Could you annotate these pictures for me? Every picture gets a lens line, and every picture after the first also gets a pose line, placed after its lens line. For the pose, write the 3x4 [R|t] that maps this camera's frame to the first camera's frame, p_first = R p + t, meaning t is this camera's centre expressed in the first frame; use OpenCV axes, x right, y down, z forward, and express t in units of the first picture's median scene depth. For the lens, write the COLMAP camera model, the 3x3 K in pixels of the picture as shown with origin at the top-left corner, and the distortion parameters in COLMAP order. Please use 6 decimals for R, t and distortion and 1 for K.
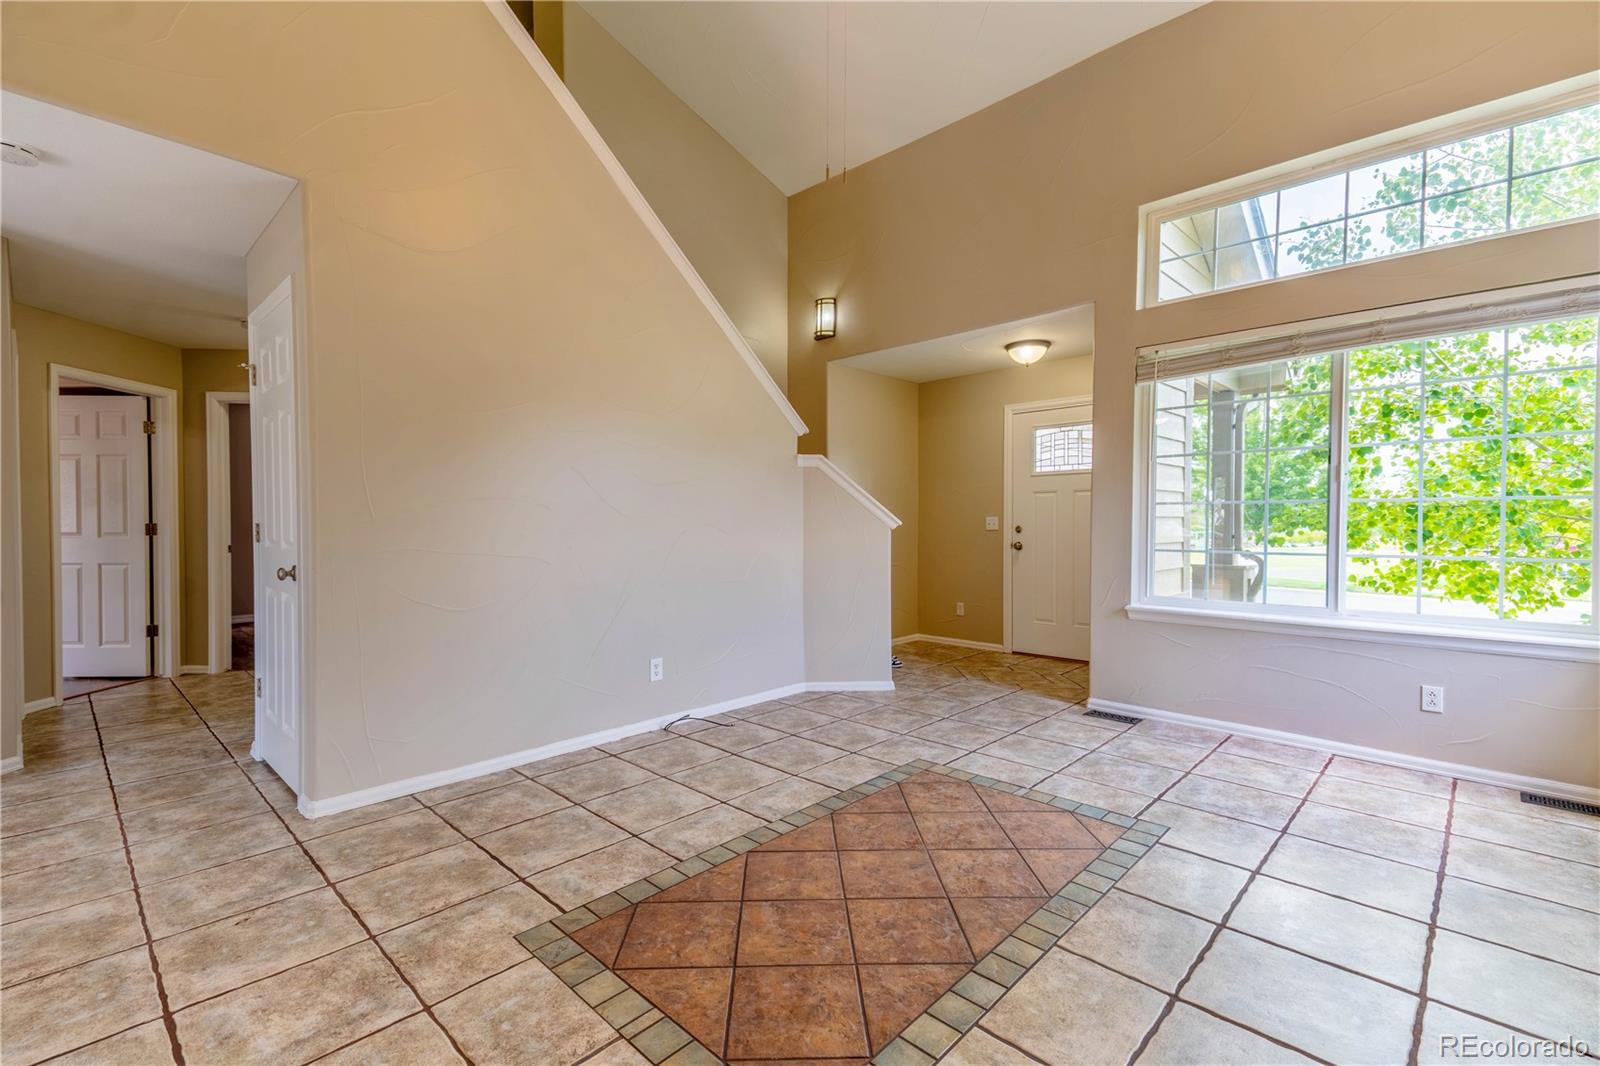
lens RADIAL K [[702.1, 0, 797.9], [0, 702.1, 536.3], [0, 0, 1]] dist [0.047938, -0.014604]
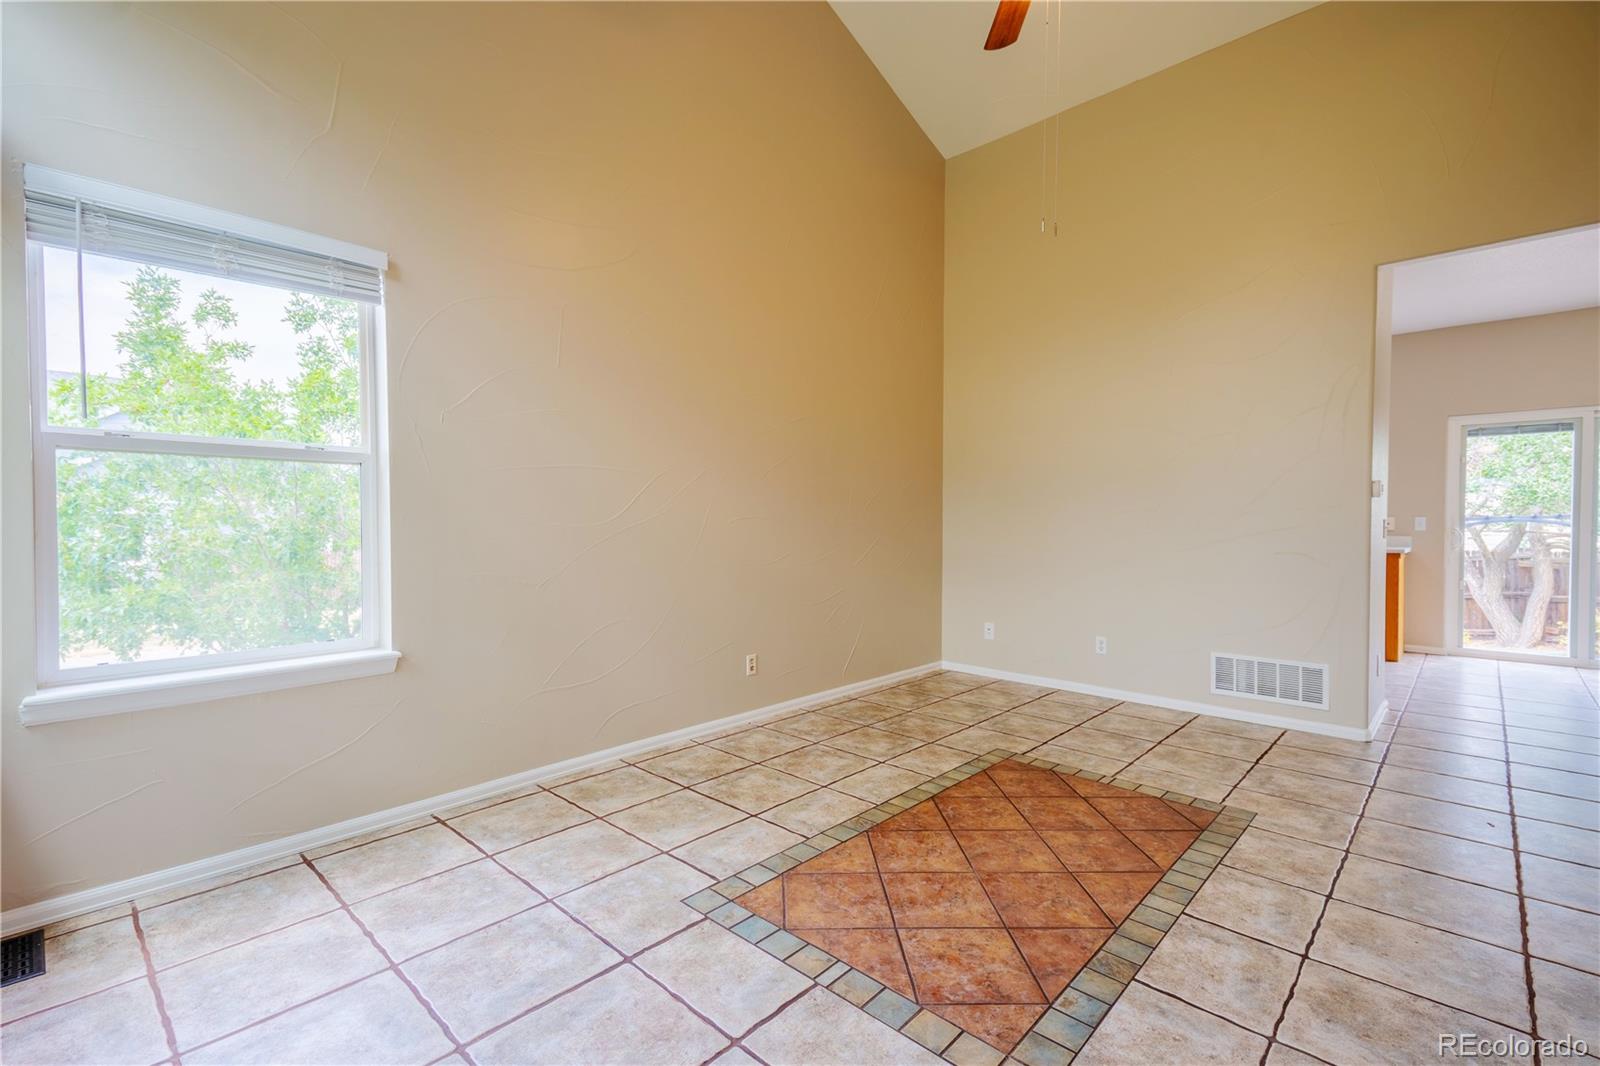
lens RADIAL K [[702.1, 0, 797.9], [0, 702.1, 536.3], [0, 0, 1]] dist [0.047938, -0.014604]
pose [[-0.999939, 0.002289, -0.010771, 0.430255], [0.001870, 0.999248, 0.038725, -0.038419], [0.010852, 0.038703, -0.999192, 1.944057]]
